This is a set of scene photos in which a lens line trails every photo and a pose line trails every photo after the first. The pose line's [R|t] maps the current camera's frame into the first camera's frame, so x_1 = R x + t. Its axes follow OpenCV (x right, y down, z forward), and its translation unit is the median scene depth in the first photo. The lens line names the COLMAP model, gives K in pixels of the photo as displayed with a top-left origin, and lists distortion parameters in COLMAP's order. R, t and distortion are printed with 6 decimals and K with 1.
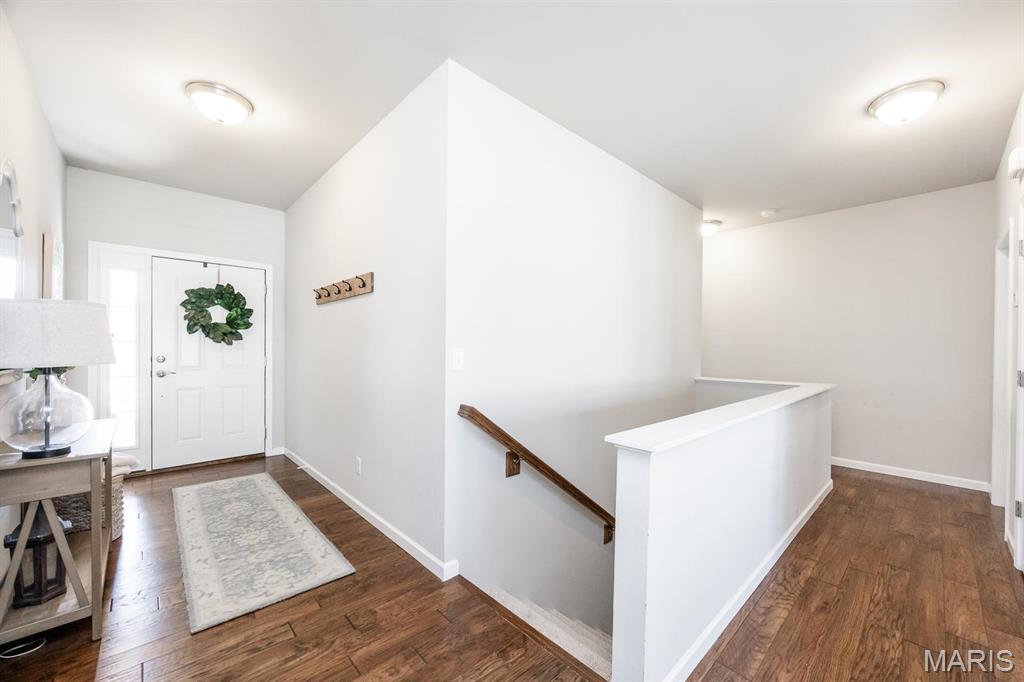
lens RADIAL K [[389.0, 0, 510.5], [0, 389.0, 348.6], [0, 0, 1]] dist [0.000196, -0.000015]
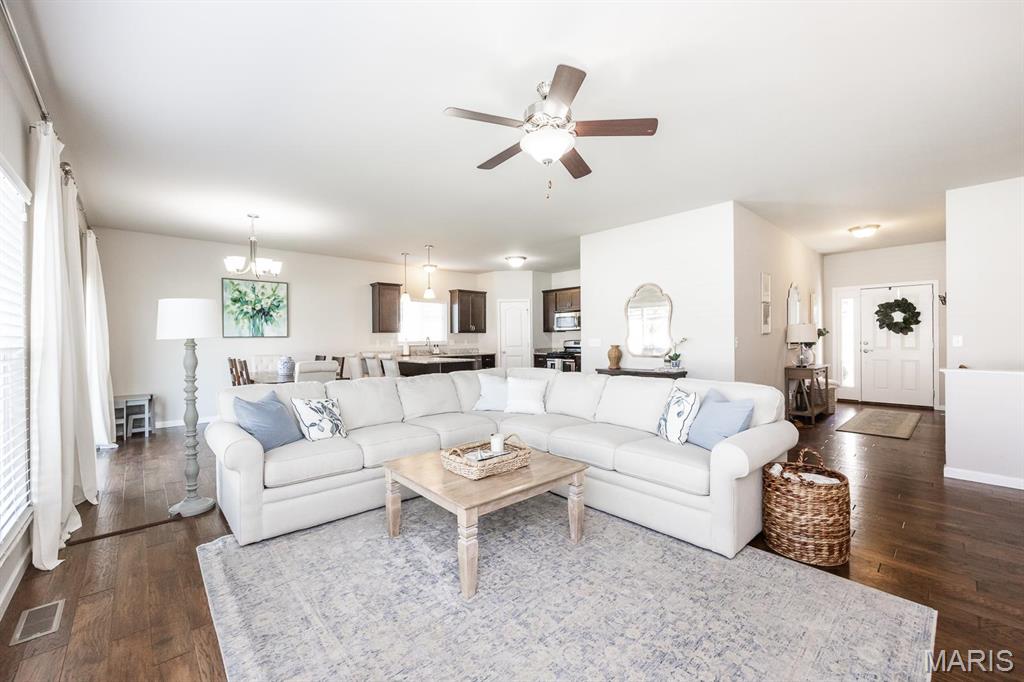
lens RADIAL K [[405.0, 0, 497.8], [0, 405.0, 342.4], [0, 0, 1]] dist [-0.000971, -0.000126]
pose [[-0.034413, 0.001973, -0.999406, 1.076946], [0.000397, 0.999998, 0.001960, 0.018990], [0.999408, -0.000329, -0.034414, -0.681515]]
